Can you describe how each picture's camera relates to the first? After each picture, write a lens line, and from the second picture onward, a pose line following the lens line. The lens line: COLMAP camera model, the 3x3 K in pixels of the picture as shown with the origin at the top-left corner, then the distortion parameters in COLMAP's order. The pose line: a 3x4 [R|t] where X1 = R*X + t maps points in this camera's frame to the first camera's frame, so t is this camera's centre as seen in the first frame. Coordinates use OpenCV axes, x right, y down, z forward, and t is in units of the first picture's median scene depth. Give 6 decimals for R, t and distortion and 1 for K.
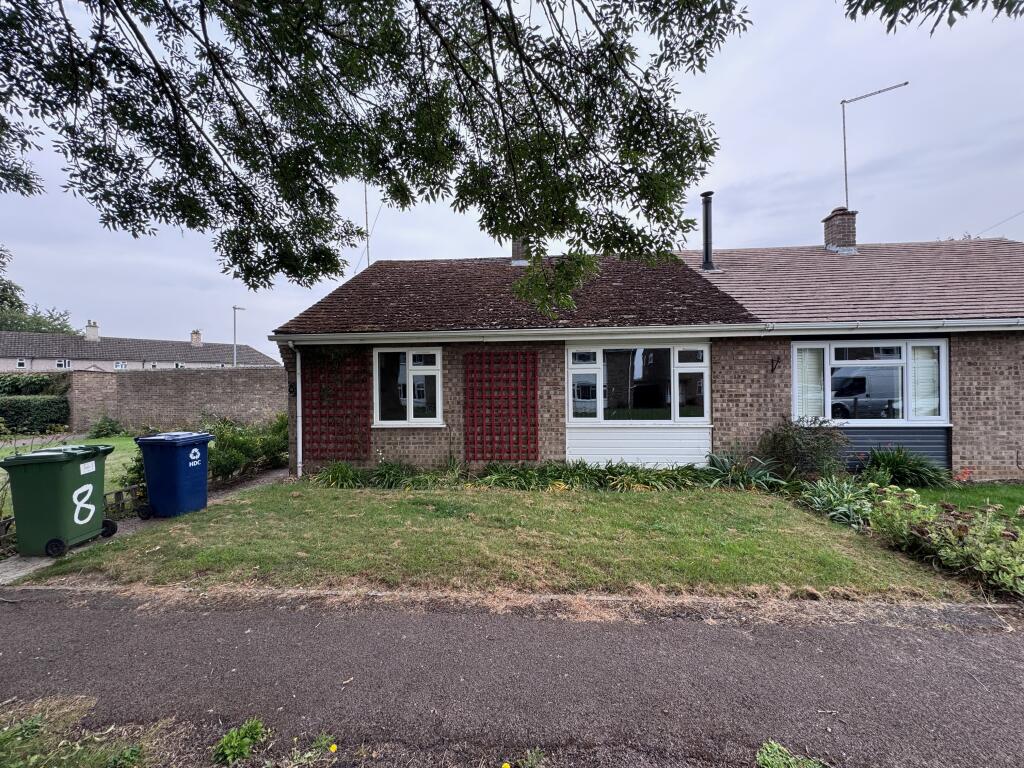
lens RADIAL K [[408.5, 0, 512.0], [0, 408.5, 384.0], [0, 0, 1]] dist [-0.002989, 0.000049]
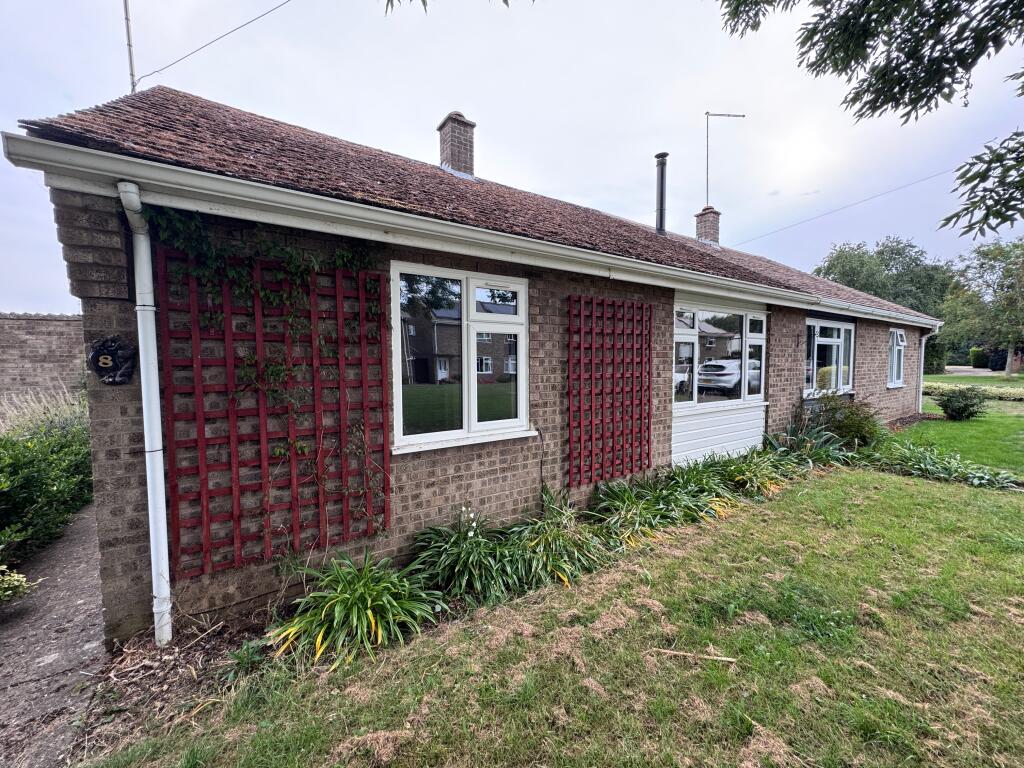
lens RADIAL K [[408.5, 0, 512.0], [0, 408.5, 384.0], [0, 0, 1]] dist [-0.002989, 0.000049]
pose [[0.779558, -0.028461, 0.625684, -0.509167], [-0.002567, 0.998813, 0.048632, 0.015250], [-0.626325, -0.039518, 0.778560, 0.608906]]
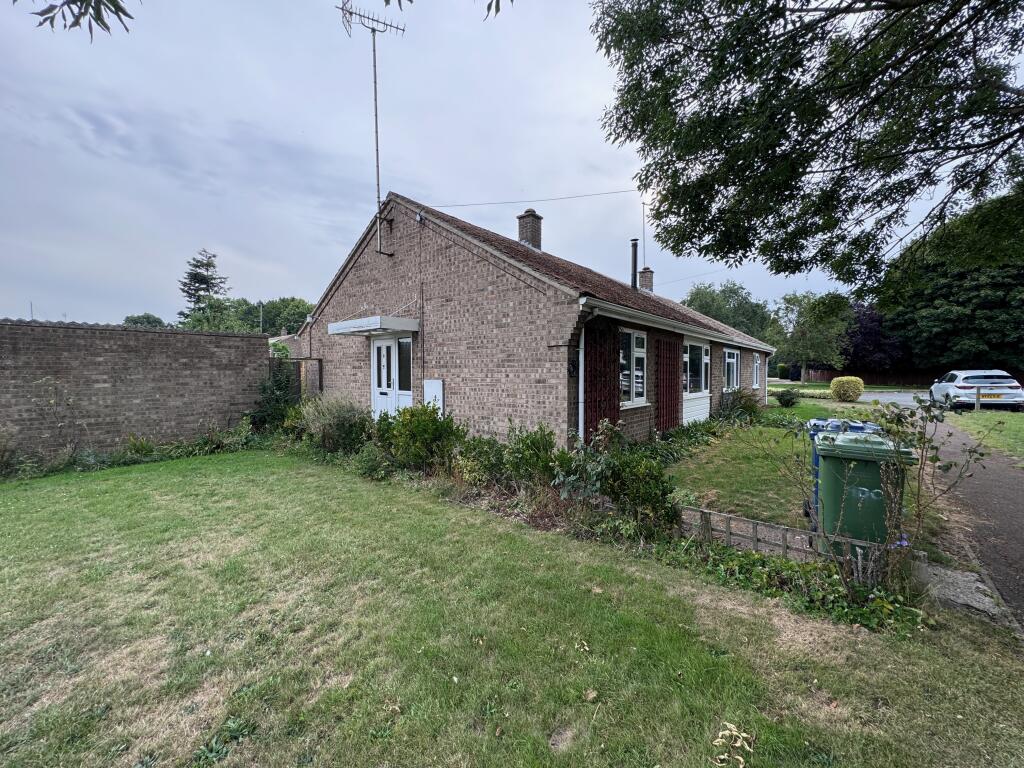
lens RADIAL K [[408.5, 0, 512.0], [0, 408.5, 384.0], [0, 0, 1]] dist [-0.002989, 0.000049]
pose [[0.581146, -0.012908, 0.813697, -1.272449], [-0.004967, 0.999799, 0.019407, 0.028389], [-0.813784, -0.015320, 0.580965, 0.654480]]
